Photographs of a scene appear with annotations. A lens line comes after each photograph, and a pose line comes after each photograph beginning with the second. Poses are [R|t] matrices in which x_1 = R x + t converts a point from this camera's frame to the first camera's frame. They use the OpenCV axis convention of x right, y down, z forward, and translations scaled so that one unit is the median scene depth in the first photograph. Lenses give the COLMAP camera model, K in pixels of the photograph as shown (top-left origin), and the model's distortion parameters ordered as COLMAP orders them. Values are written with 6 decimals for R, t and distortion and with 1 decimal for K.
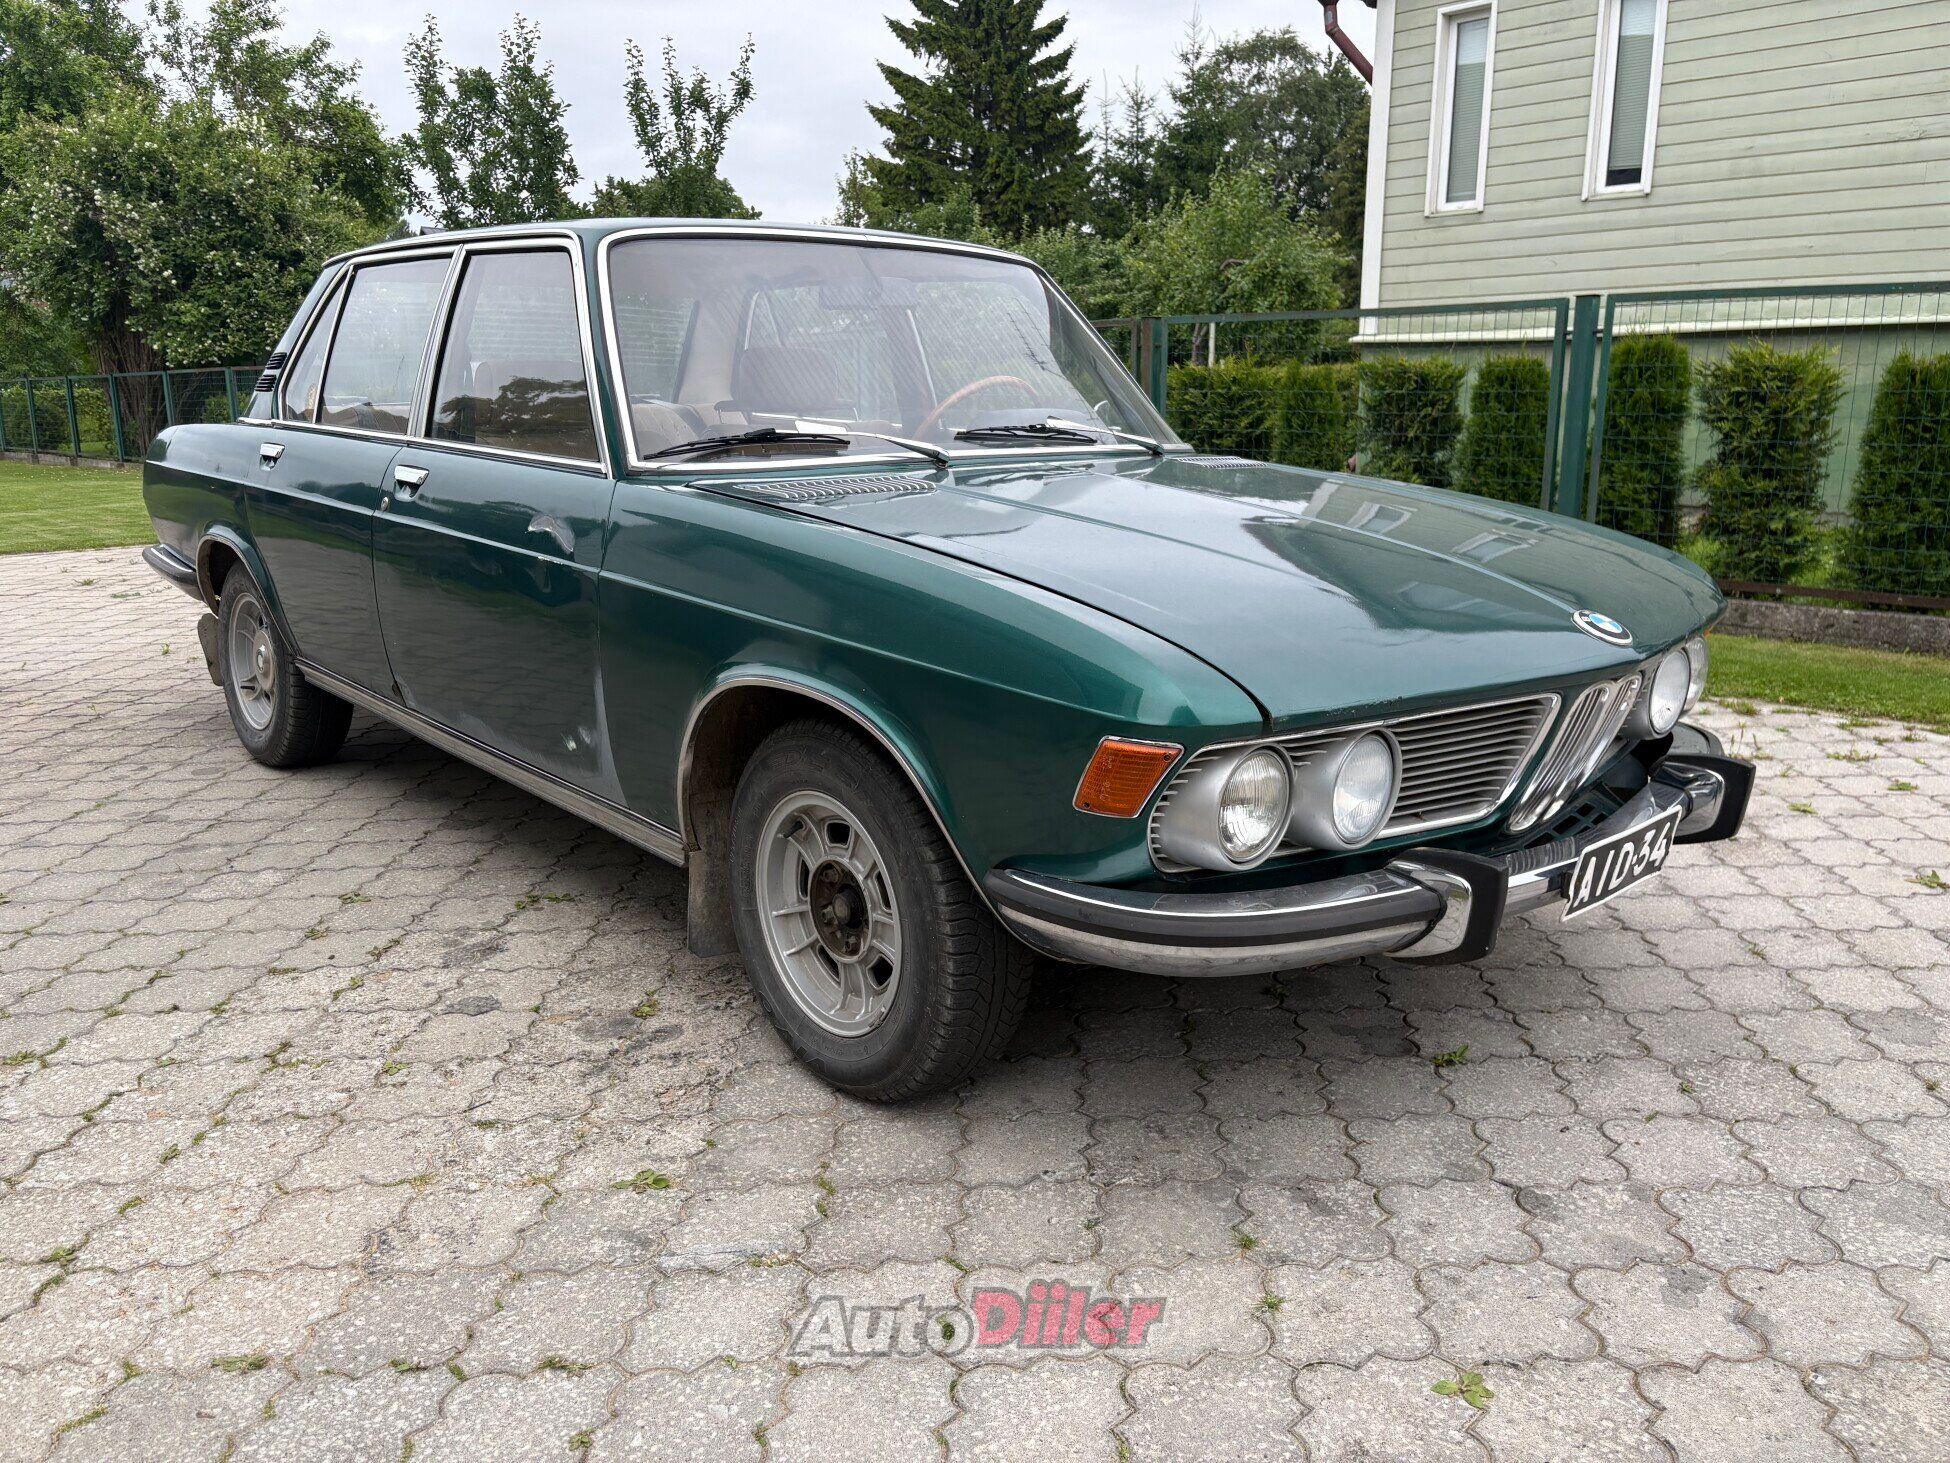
lens RADIAL K [[1485.4, 0, 975.0], [0, 1485.4, 731.5], [0, 0, 1]] dist [0.124980, -0.157408]
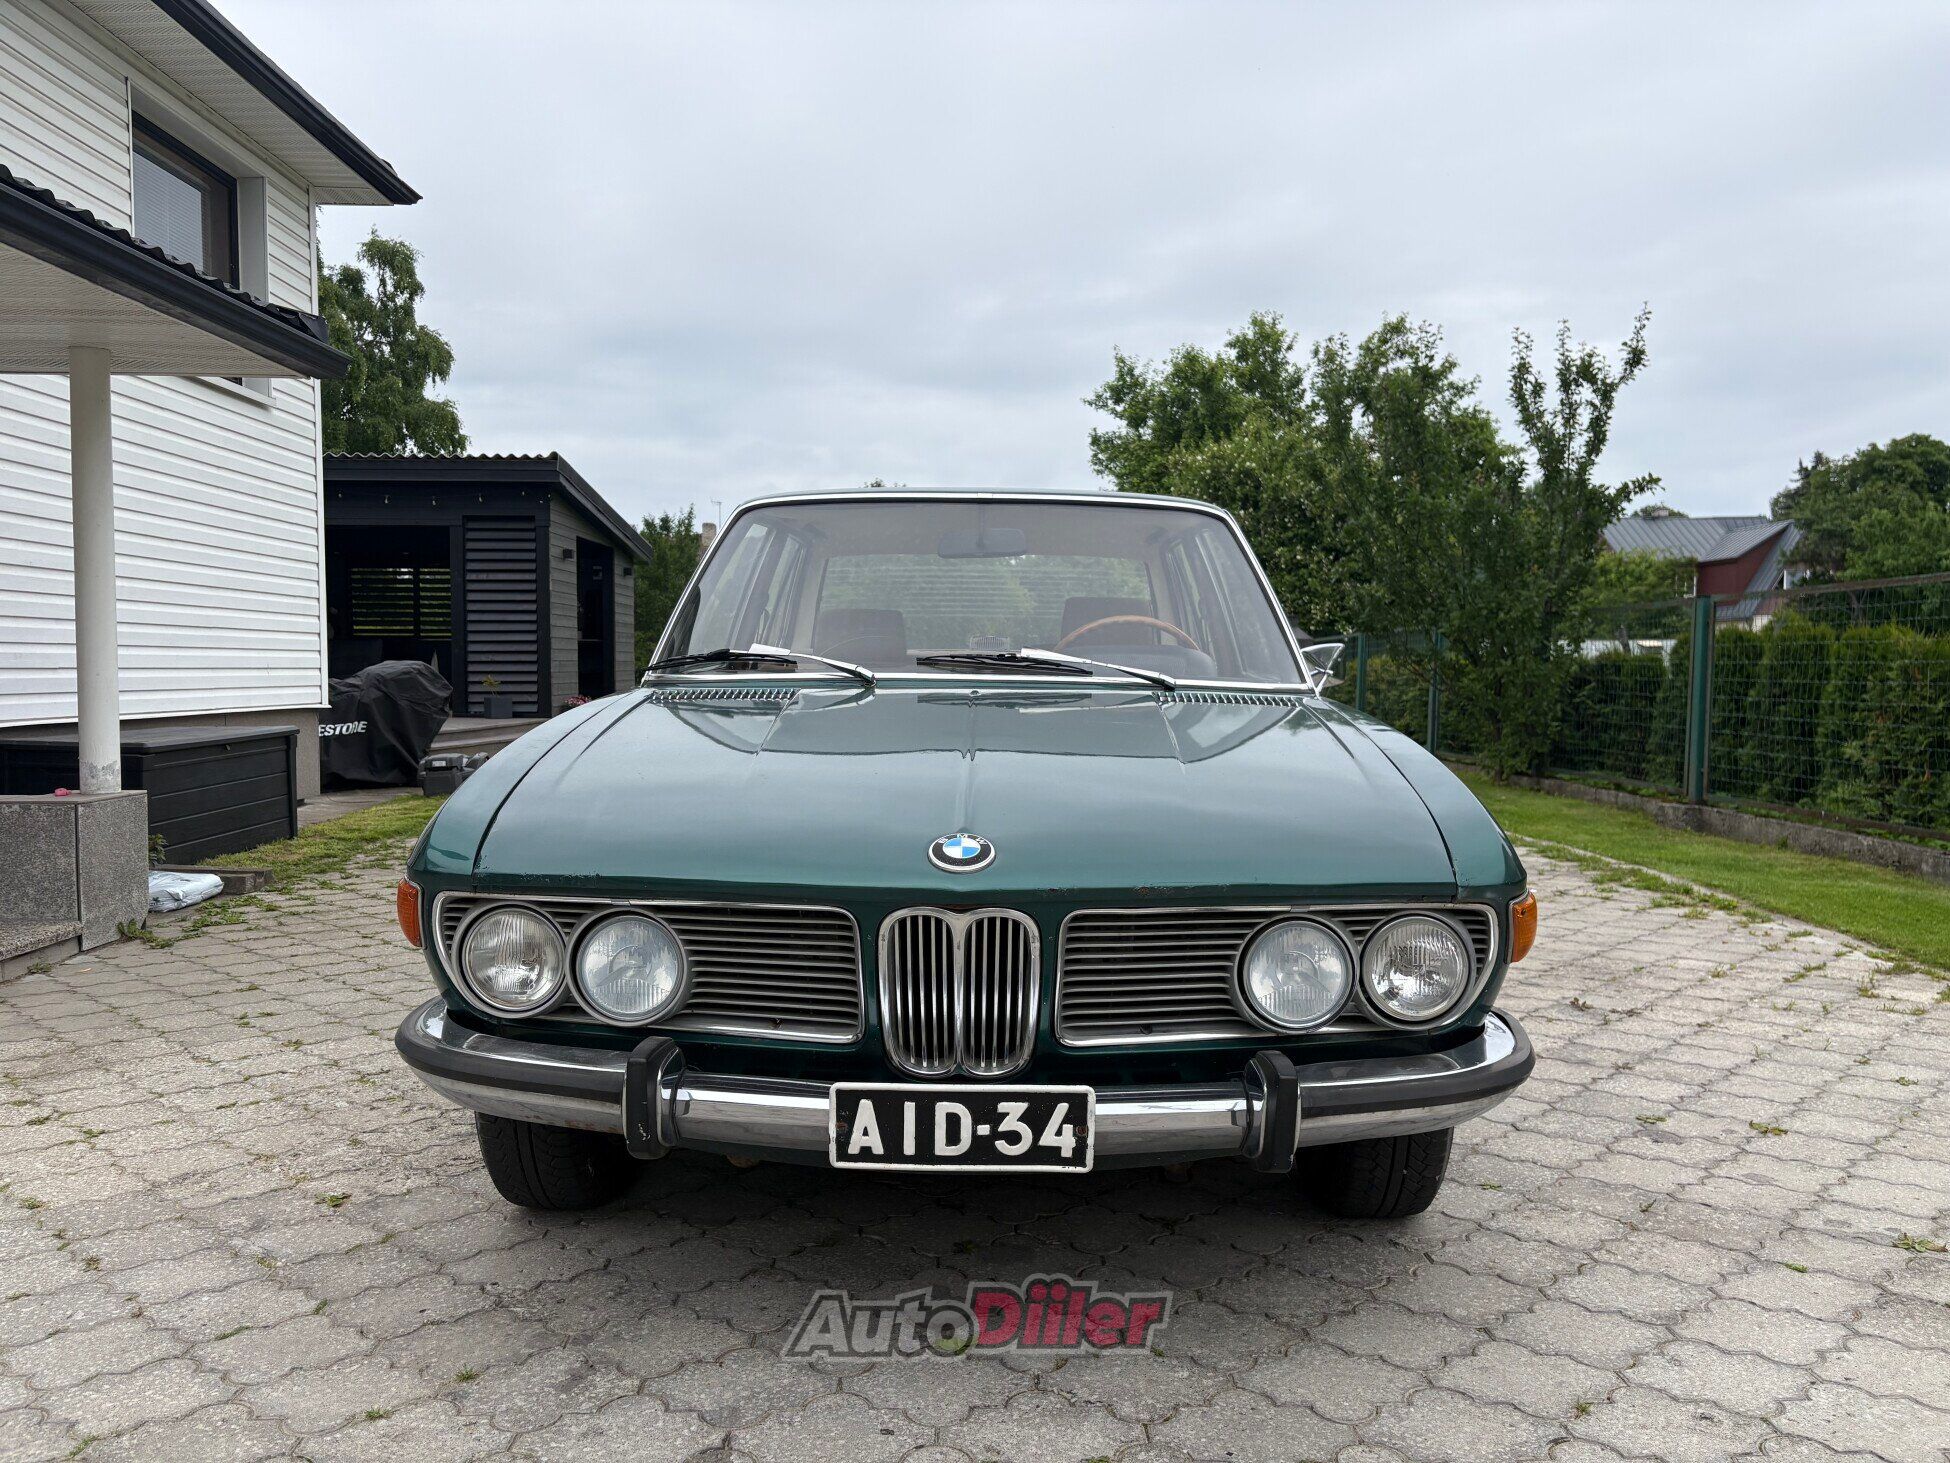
lens RADIAL K [[1485.4, 0, 975.0], [0, 1485.4, 731.5], [0, 0, 1]] dist [0.124980, -0.157408]
pose [[0.727737, 0.047005, -0.684243, 0.692254], [-0.170444, 0.978746, -0.114041, -0.026905], [0.664340, 0.199617, 0.720282, 0.225557]]
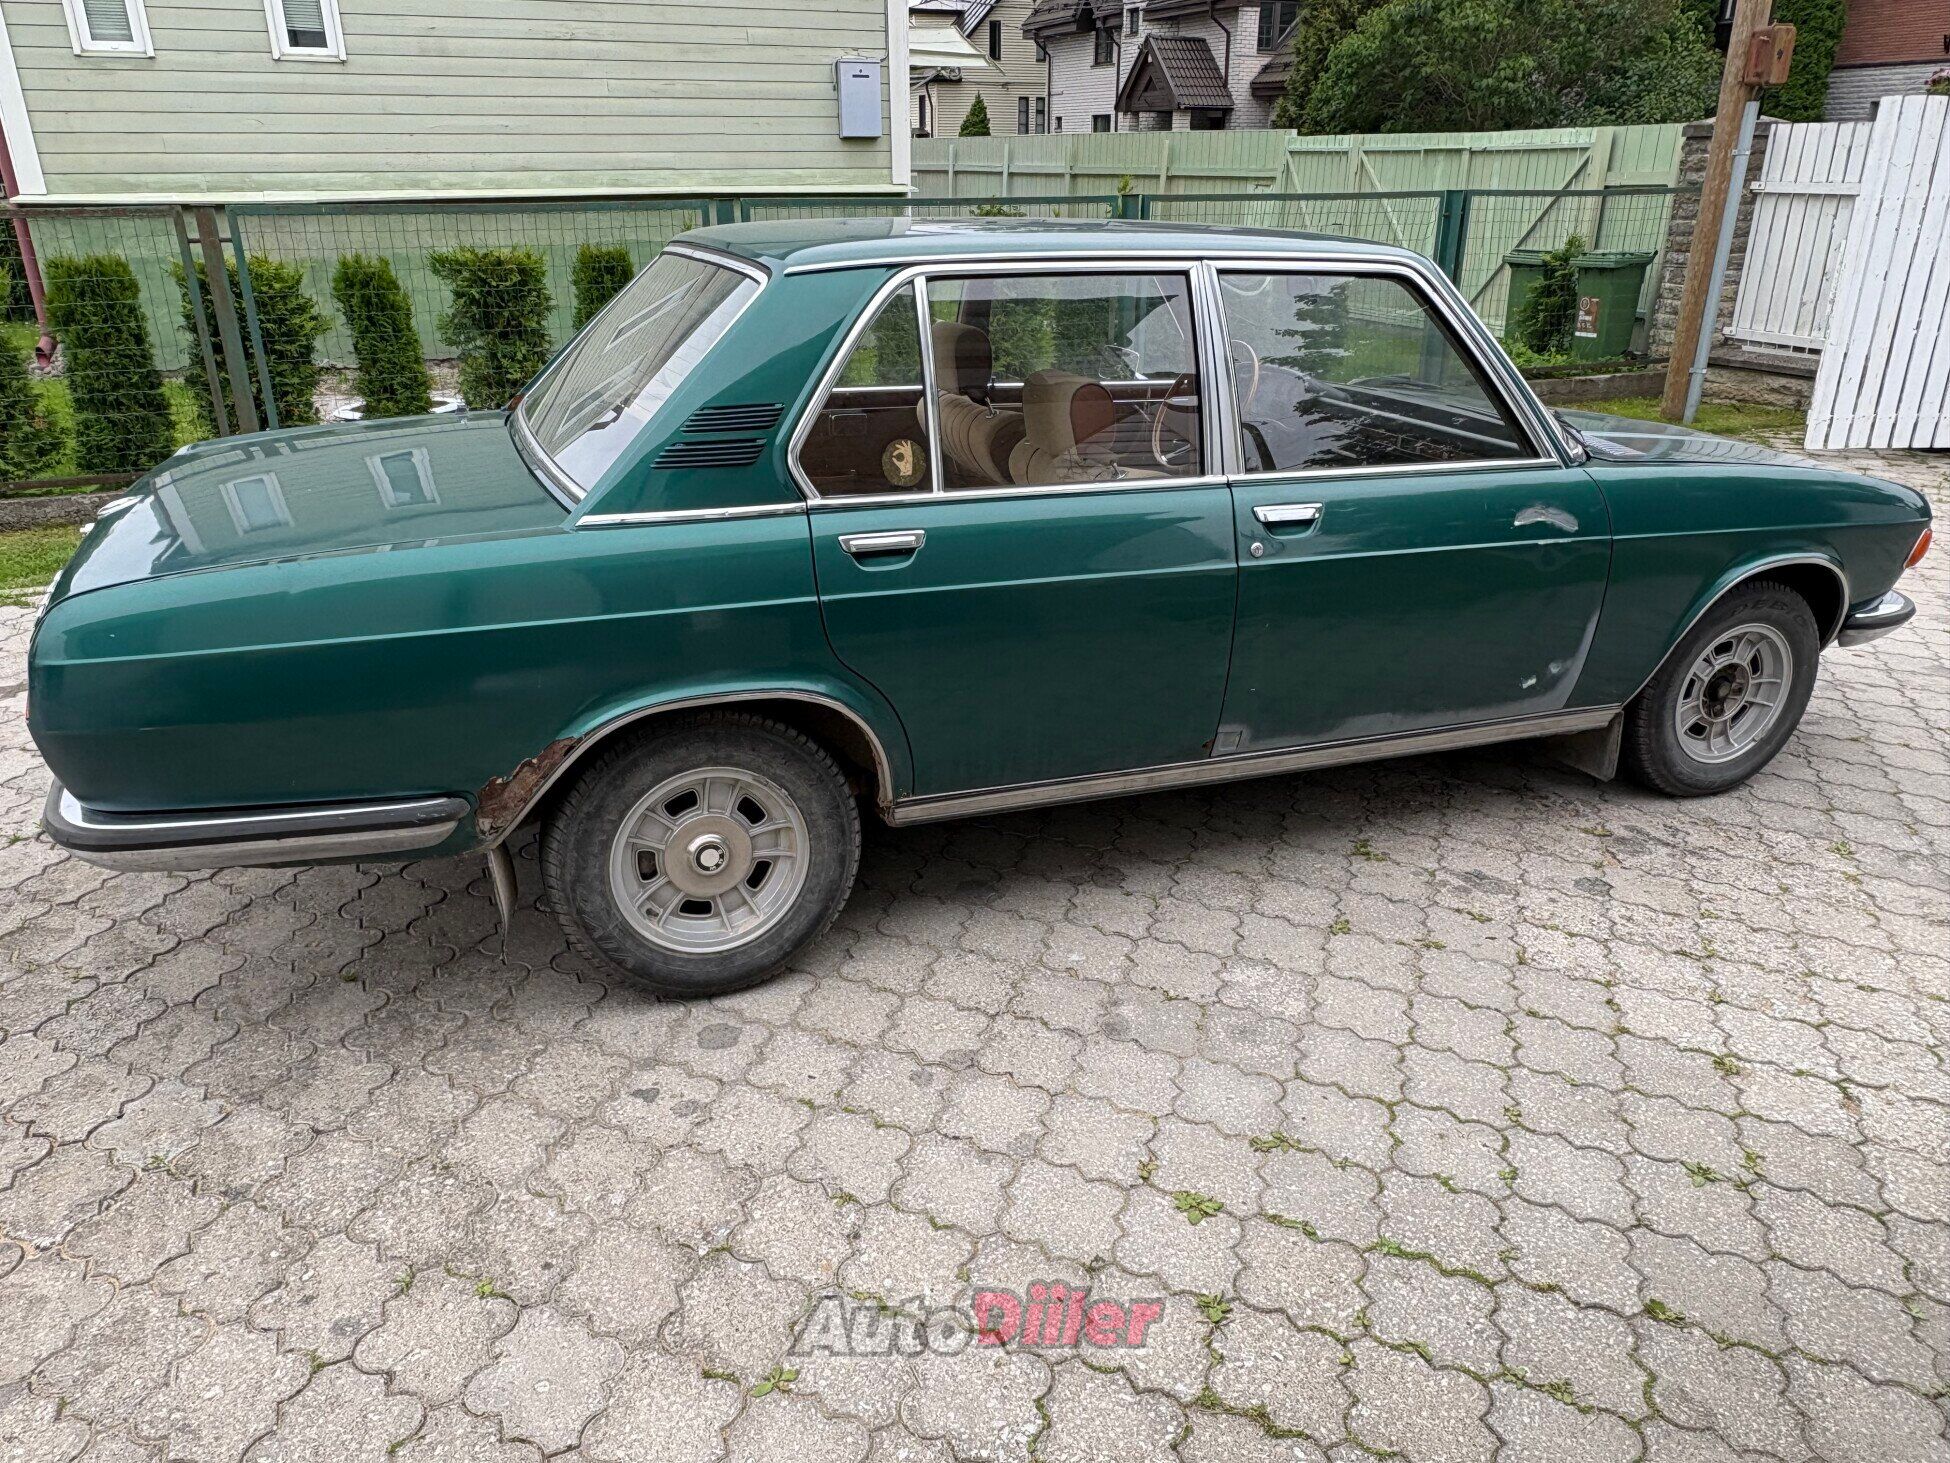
lens RADIAL K [[1373.3, 0, 975.0], [0, 1373.3, 731.5], [0, 0, 1]] dist [-0.002432, 0.004219]
pose [[0.348550, -0.356079, 0.867018, -1.247278], [0.216971, 0.930553, 0.294947, -0.340485], [-0.911831, 0.085314, 0.401603, 0.828372]]
